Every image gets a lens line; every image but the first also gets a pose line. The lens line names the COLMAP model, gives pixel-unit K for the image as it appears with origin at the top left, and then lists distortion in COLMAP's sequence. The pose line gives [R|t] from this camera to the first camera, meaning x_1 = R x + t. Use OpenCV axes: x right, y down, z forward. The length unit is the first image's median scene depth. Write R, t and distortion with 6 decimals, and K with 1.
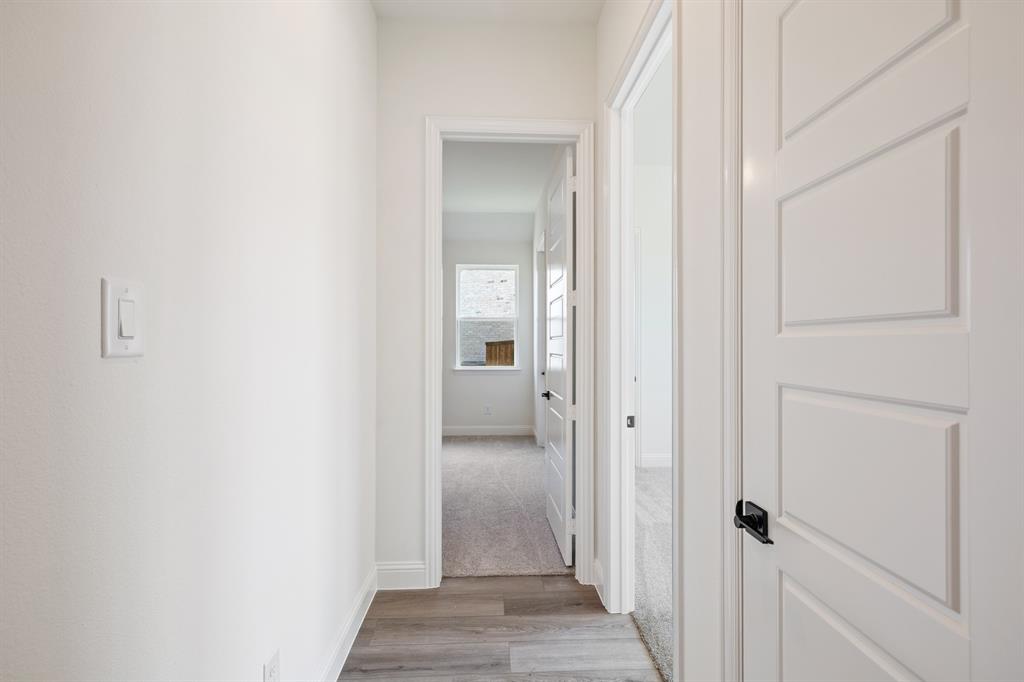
lens RADIAL K [[429.1, 0, 512.0], [0, 429.1, 341.0], [0, 0, 1]] dist [-0.000096, -0.000004]
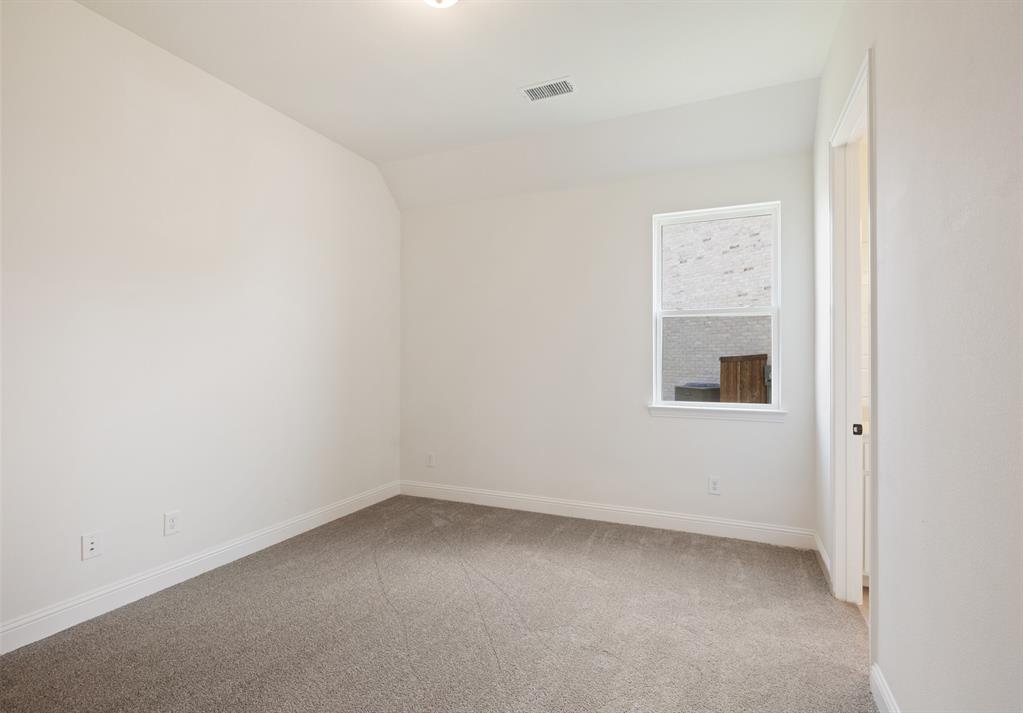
lens RADIAL K [[545.9, 0, 511.5], [0, 545.9, 356.5], [0, 0, 1]] dist [-0.000560, 0.000083]
pose [[0.909356, -0.002160, -0.416012, -0.003867], [0.002706, 0.999996, 0.000723, 0.000815], [0.416009, -0.001783, 0.909359, 0.273831]]
